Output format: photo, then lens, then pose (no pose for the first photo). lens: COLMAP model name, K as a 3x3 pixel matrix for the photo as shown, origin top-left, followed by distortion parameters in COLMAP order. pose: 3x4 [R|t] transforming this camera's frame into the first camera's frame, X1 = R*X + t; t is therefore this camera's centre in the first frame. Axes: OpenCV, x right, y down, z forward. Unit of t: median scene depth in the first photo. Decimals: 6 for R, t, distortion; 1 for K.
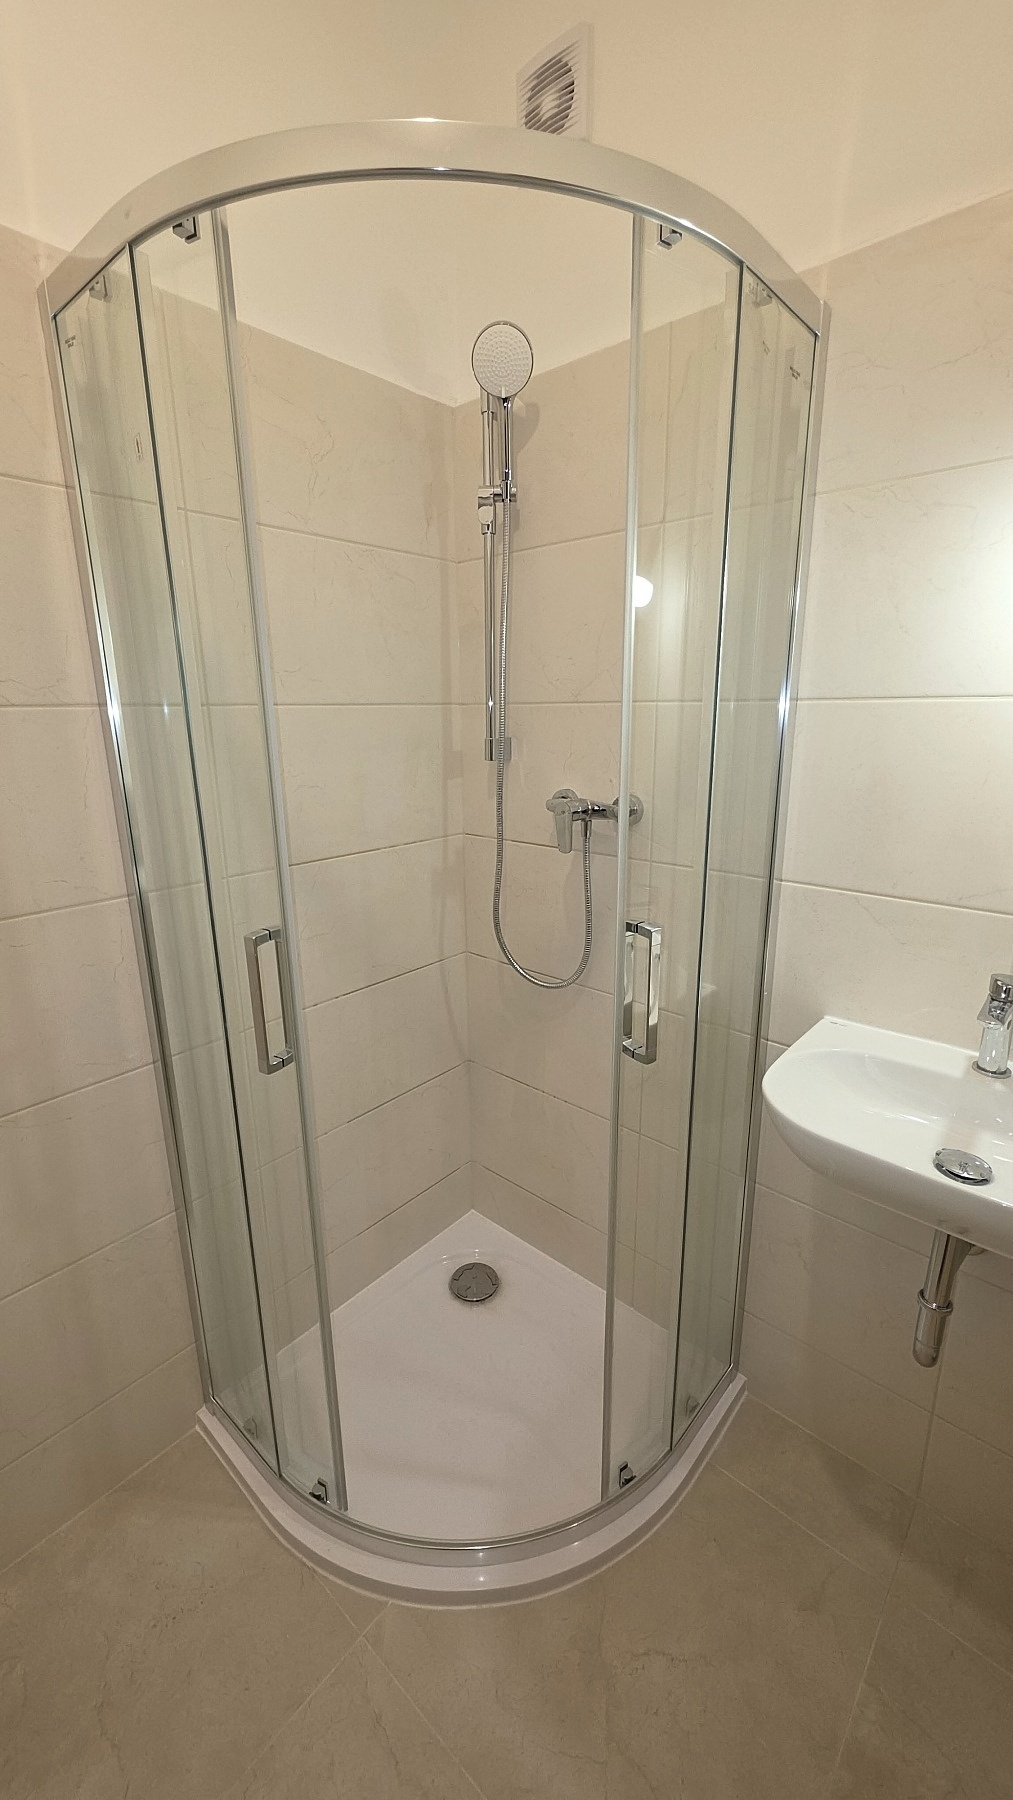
lens RADIAL K [[718.5, 0, 503.4], [0, 718.5, 895.9], [0, 0, 1]] dist [-0.000334, 0.000075]
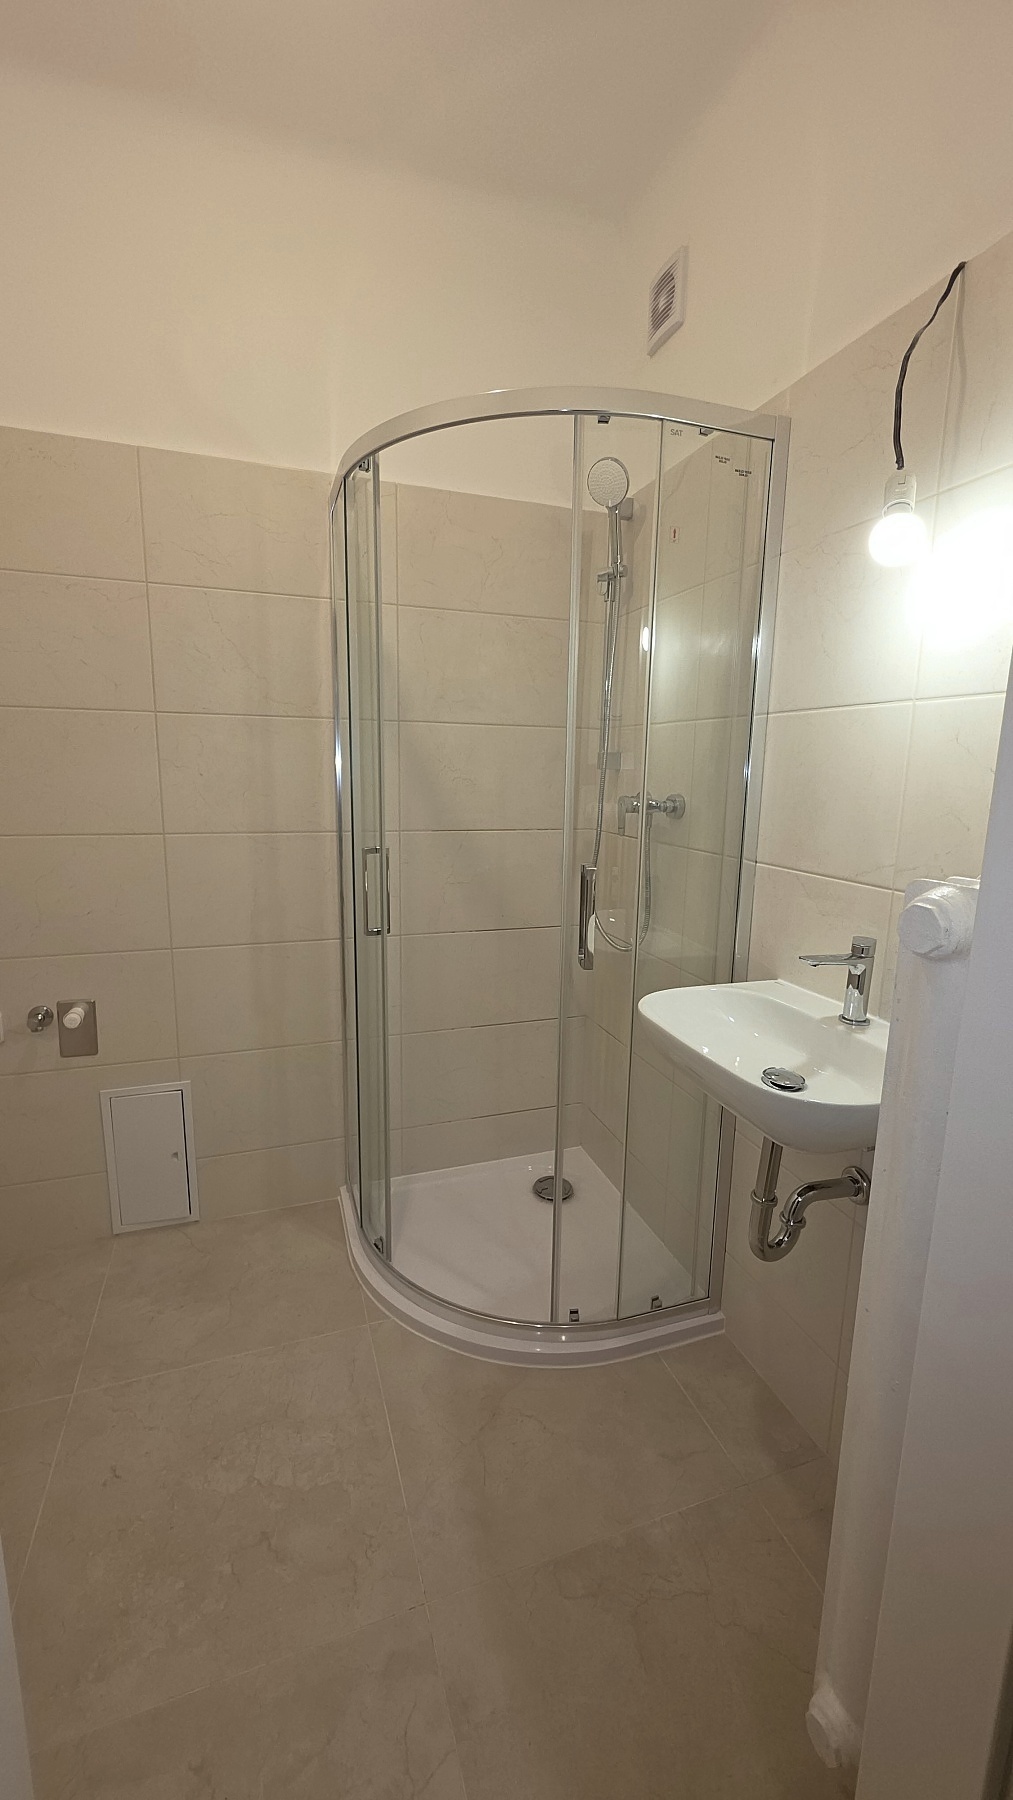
lens RADIAL K [[718.5, 0, 509.5], [0, 718.5, 898.5], [0, 0, 1]] dist [-0.000334, 0.000075]
pose [[0.871704, 0.114490, -0.476470, 0.624031], [-0.151421, 0.987672, -0.039699, 0.153515], [0.466051, 0.106753, 0.878294, -0.255373]]
